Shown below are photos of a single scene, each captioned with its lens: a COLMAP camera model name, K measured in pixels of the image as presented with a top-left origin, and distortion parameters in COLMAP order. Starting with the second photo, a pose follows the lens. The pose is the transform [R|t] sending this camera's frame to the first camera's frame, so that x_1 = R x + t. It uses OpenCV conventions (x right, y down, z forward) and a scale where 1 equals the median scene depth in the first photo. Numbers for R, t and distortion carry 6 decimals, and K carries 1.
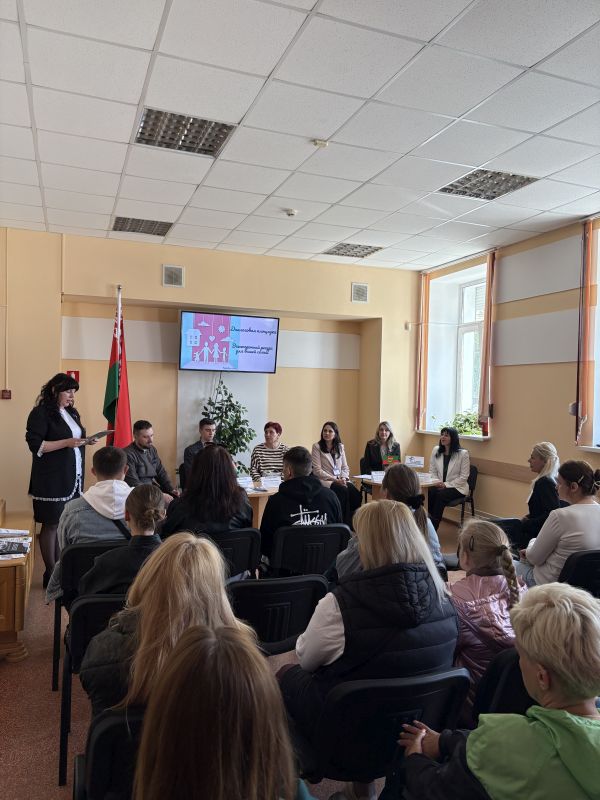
lens RADIAL K [[592.2, 0, 295.7], [0, 592.2, 405.4], [0, 0, 1]] dist [-0.012938, -0.011331]
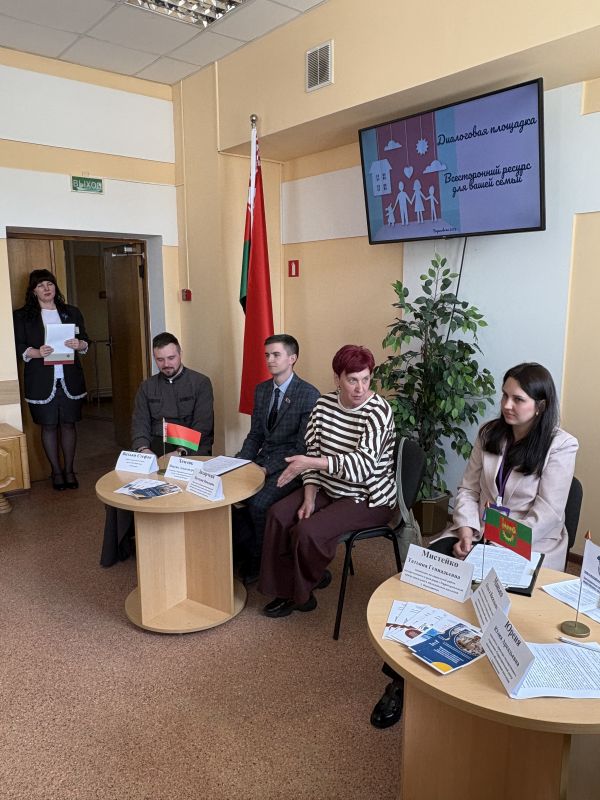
lens RADIAL K [[592.2, 0, 303.1], [0, 592.2, 394.5], [0, 0, 1]] dist [-0.012938, -0.011331]
pose [[0.333235, 0.136495, -0.932911, 0.309829], [-0.008368, 0.989855, 0.141837, 0.000137], [0.942807, -0.039459, 0.330996, 0.750697]]
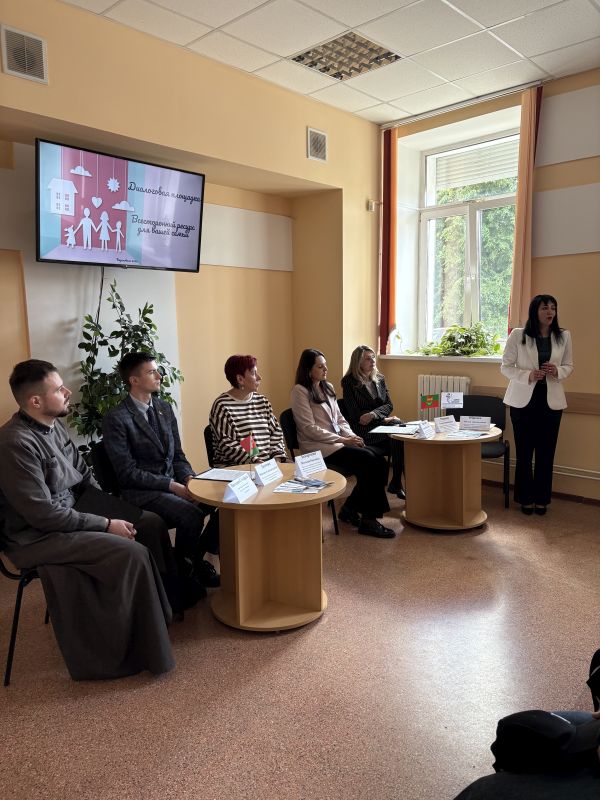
lens RADIAL K [[592.2, 0, 290.9], [0, 592.2, 405.0], [0, 0, 1]] dist [-0.012938, -0.011331]
pose [[0.904482, -0.089686, 0.416975, -0.220964], [0.042012, 0.991621, 0.122155, 0.009845], [-0.424437, -0.092970, 0.900672, 0.434868]]
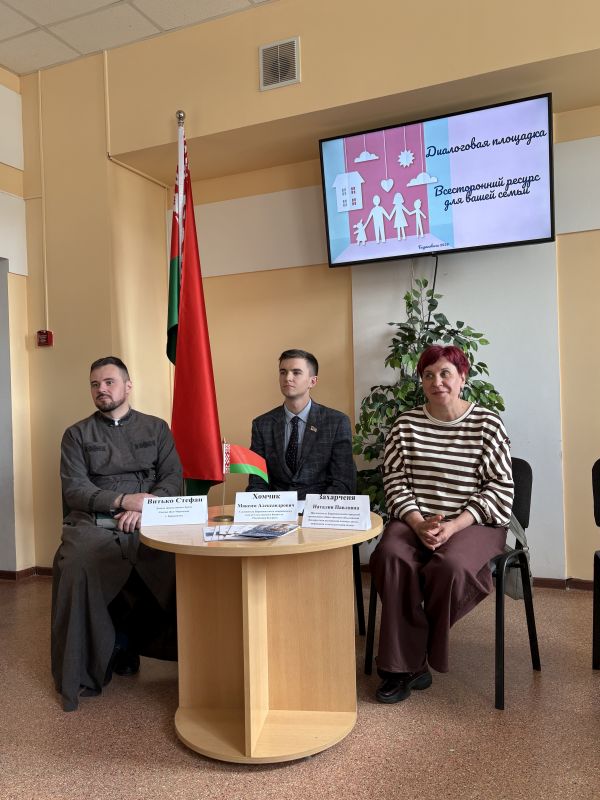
lens RADIAL K [[645.2, 0, 295.9], [0, 645.2, 399.2], [0, 0, 1]] dist [0.008704, 0.000471]
pose [[0.709277, -0.040972, -0.703739, 0.148922], [0.024712, 0.999141, -0.033264, 0.064416], [0.704497, 0.006203, 0.709680, 0.604272]]
